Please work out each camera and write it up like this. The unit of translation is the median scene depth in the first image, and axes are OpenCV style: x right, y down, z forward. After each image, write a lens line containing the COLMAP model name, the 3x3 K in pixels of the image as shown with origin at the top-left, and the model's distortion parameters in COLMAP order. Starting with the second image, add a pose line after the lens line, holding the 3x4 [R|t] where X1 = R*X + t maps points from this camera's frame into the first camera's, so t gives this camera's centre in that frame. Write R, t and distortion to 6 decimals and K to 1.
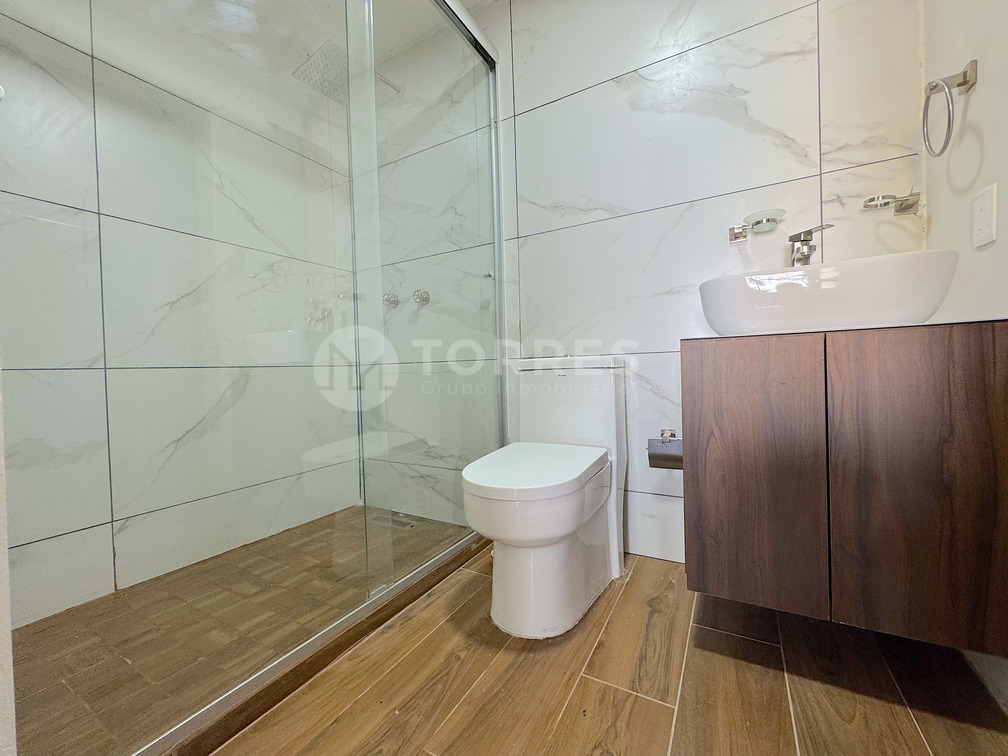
lens RADIAL K [[401.9, 0, 507.3], [0, 401.9, 381.9], [0, 0, 1]] dist [0.000013, -0.000218]
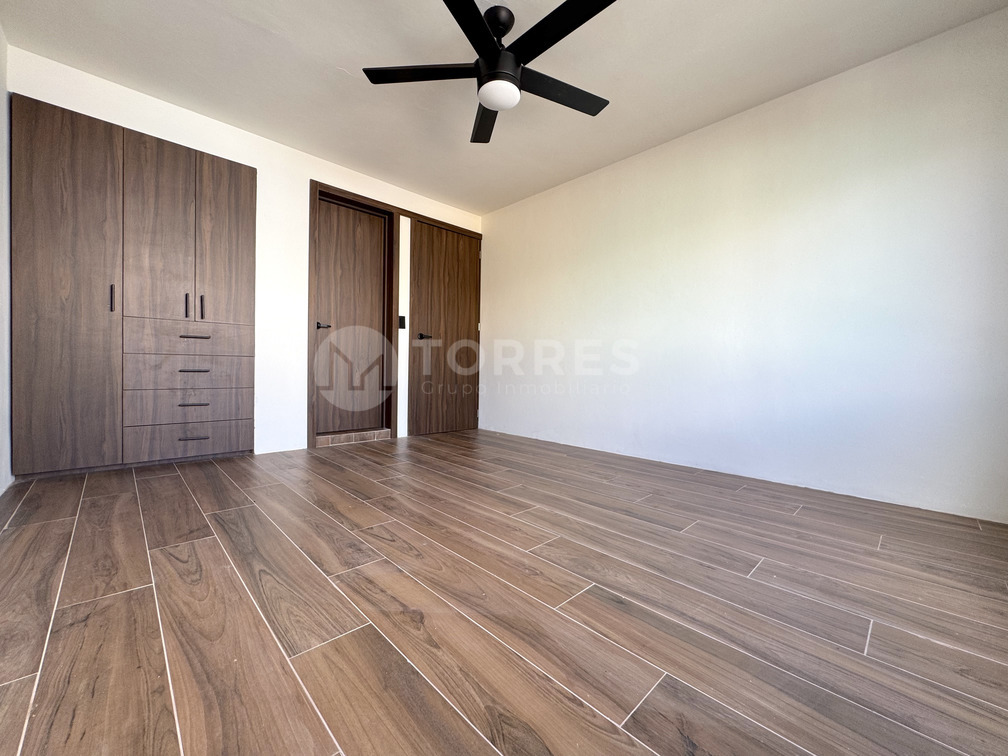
lens RADIAL K [[401.9, 0, 504.8], [0, 401.9, 376.2], [0, 0, 1]] dist [0.000013, -0.000218]
pose [[-0.288792, 0.034117, -0.956784, 1.236361], [-0.037733, 0.998183, 0.046982, -0.070680], [0.956648, 0.049670, -0.286980, 1.496417]]
